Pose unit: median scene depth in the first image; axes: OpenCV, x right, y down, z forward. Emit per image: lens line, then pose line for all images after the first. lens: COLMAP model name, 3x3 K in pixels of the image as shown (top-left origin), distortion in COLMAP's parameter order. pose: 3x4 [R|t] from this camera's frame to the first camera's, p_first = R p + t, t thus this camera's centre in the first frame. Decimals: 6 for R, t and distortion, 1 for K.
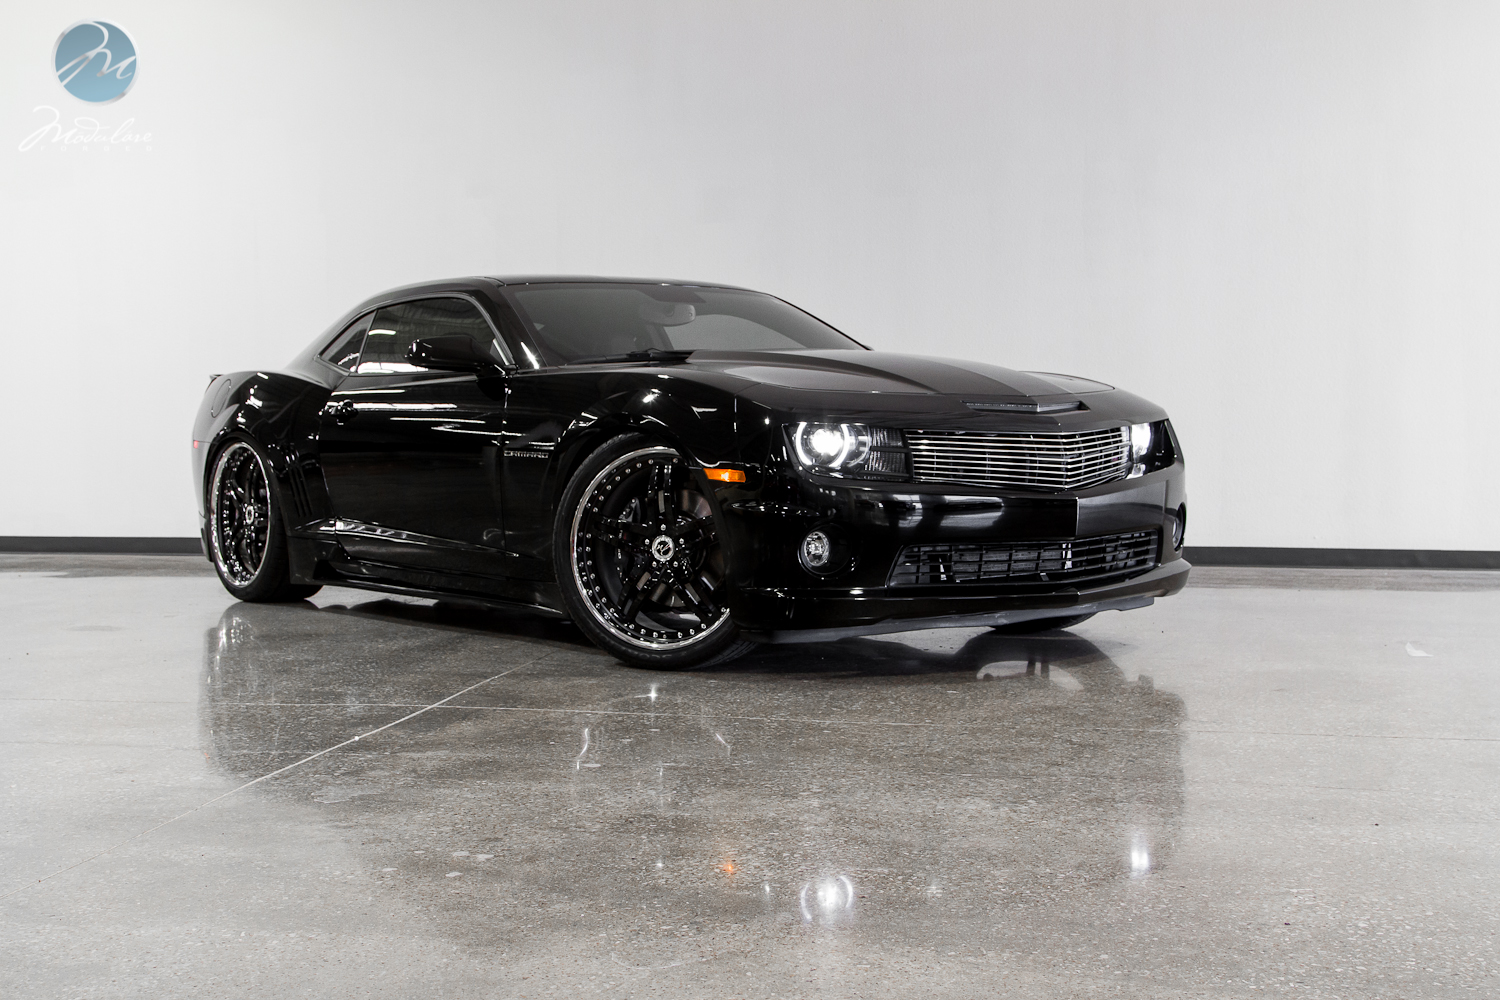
lens RADIAL K [[2076.3, 0, 747.3], [0, 2076.3, 498.8], [0, 0, 1]] dist [-0.011596, 0.000000]
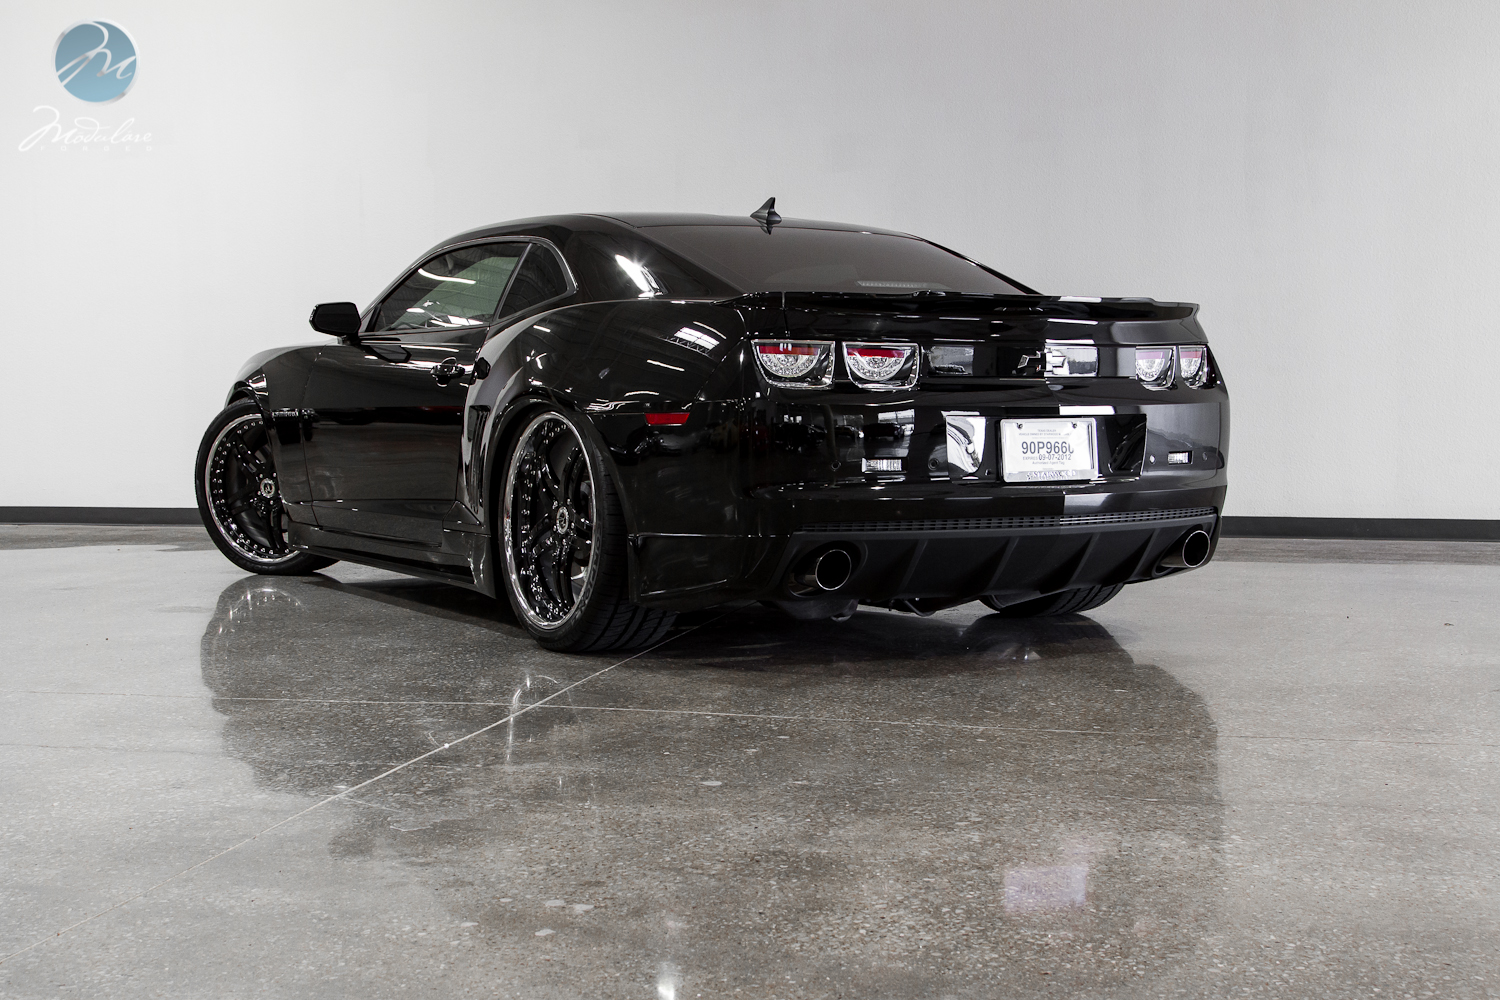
lens RADIAL K [[2076.3, 0, 750.0], [0, 2076.3, 498.2], [0, 0, 1]] dist [-0.011596, 0.000000]
pose [[0.998332, -0.002460, -0.057679, -0.009514], [0.003454, 0.999847, 0.017140, -0.005649], [0.057628, -0.017310, 0.998188, 0.151792]]
